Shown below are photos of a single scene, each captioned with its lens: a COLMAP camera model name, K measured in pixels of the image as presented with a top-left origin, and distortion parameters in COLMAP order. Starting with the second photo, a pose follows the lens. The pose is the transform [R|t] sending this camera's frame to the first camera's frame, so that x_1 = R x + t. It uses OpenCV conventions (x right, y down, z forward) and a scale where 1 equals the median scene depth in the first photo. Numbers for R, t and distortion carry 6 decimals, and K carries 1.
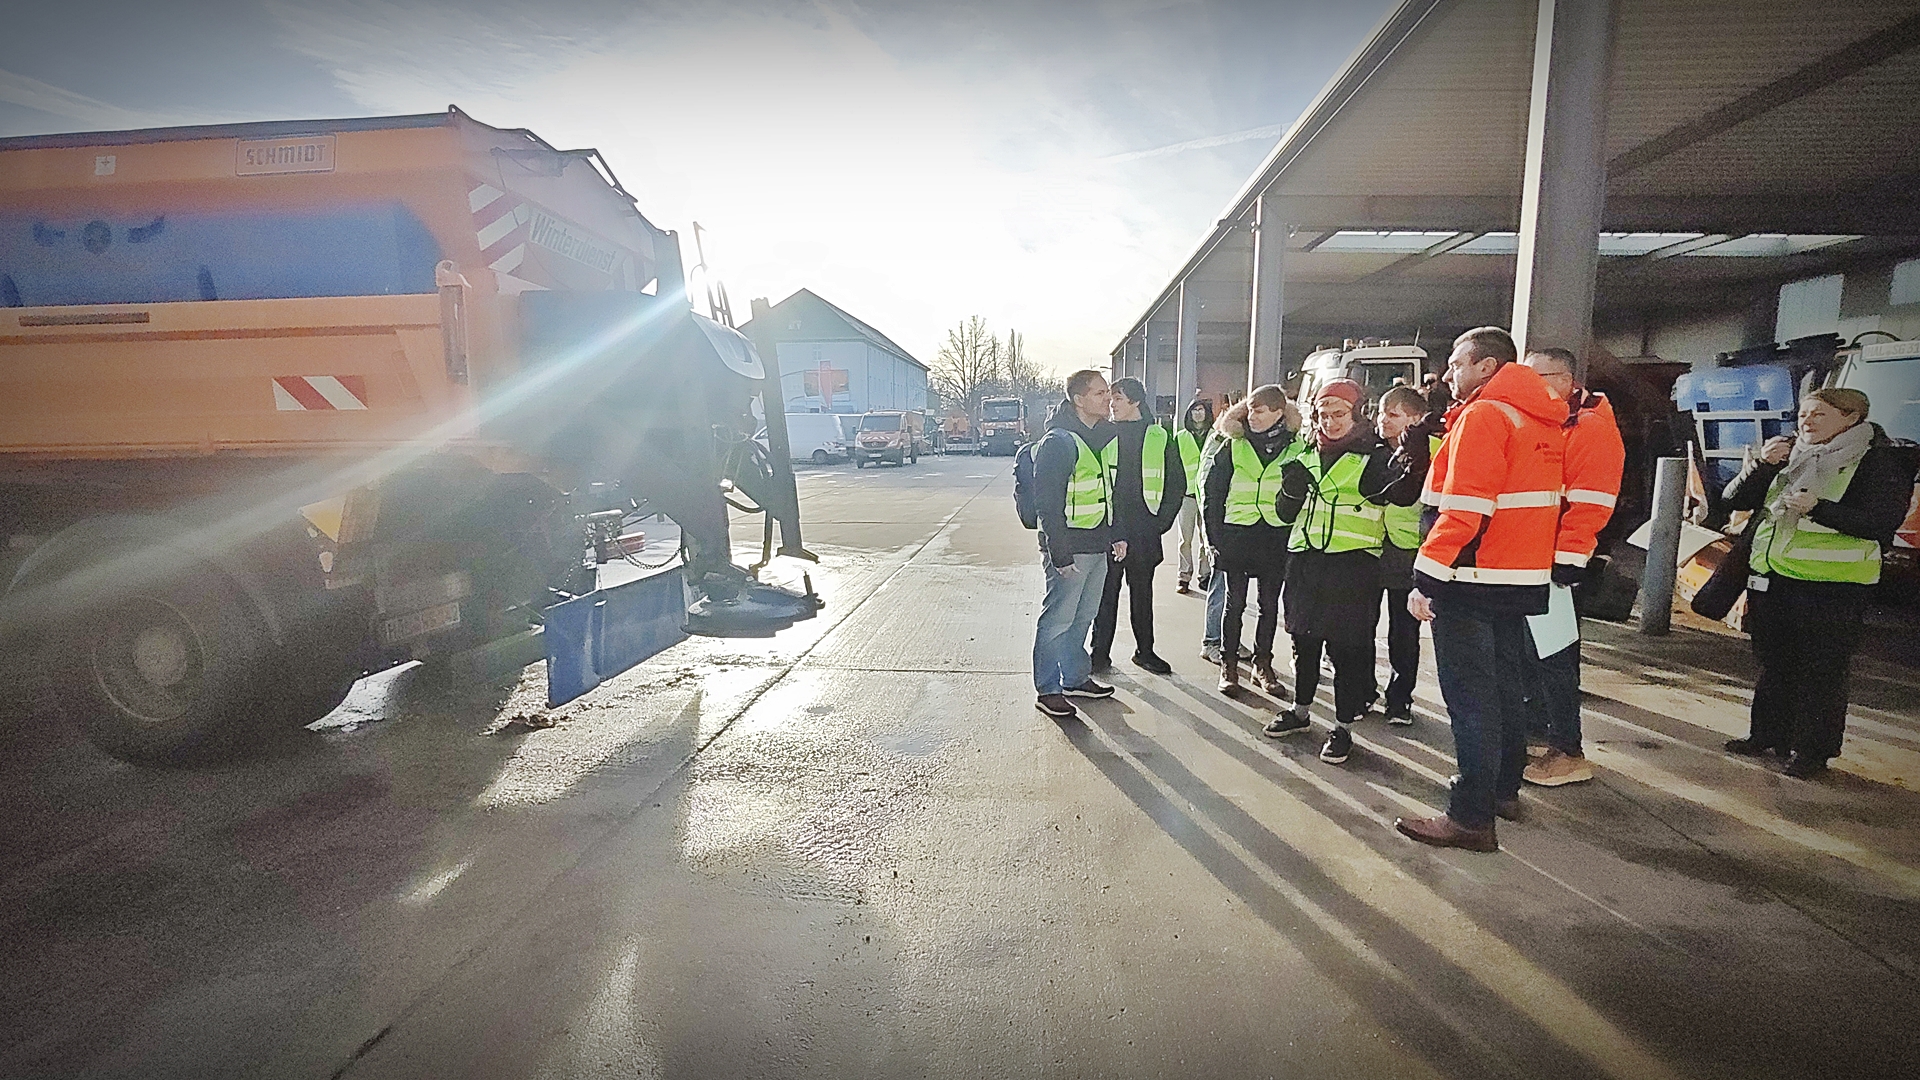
lens RADIAL K [[801.6, 0, 970.1], [0, 801.6, 508.1], [0, 0, 1]] dist [-0.001188, -0.000078]
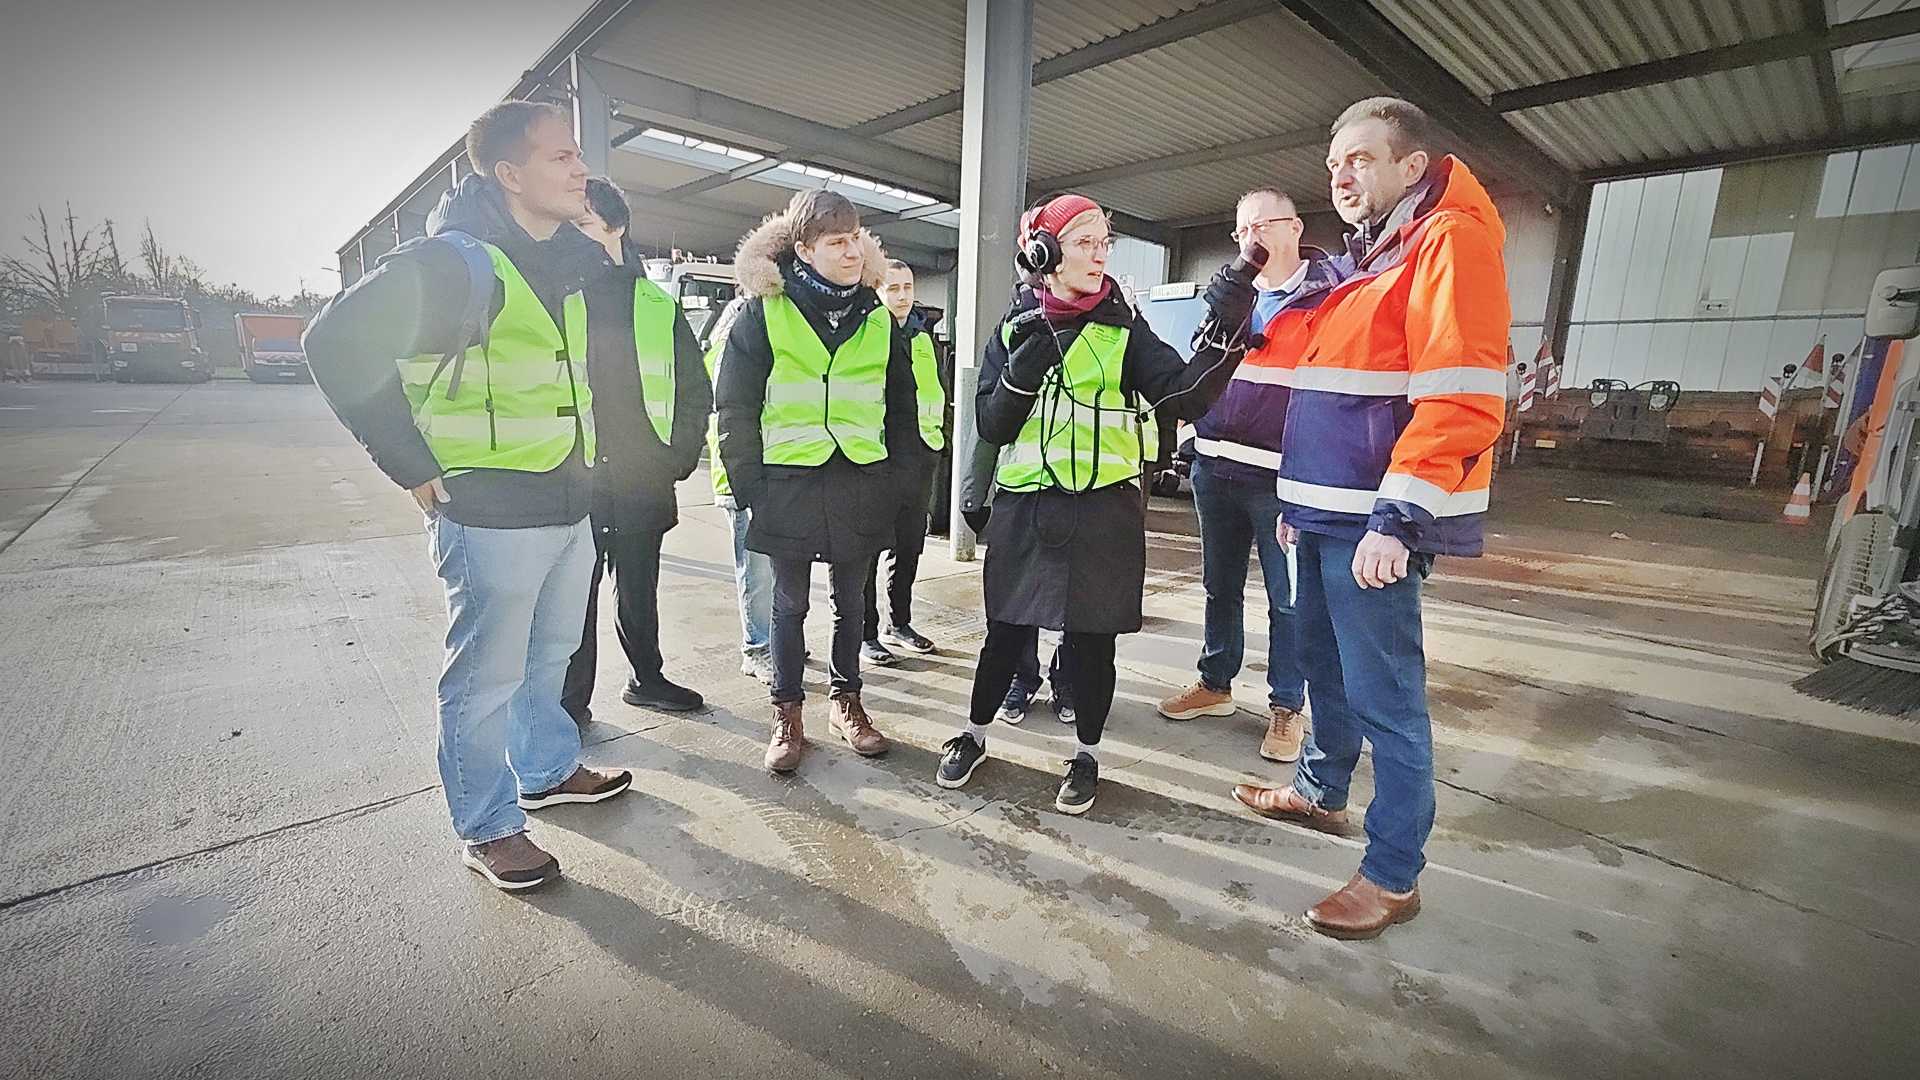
lens RADIAL K [[801.6, 0, 970.1], [0, 801.6, 508.1], [0, 0, 1]] dist [-0.001188, -0.000078]
pose [[0.676137, -0.101148, 0.729800, -0.036818], [0.034917, 0.993818, 0.105390, 0.002100], [-0.735948, -0.045776, 0.675489, 0.464336]]
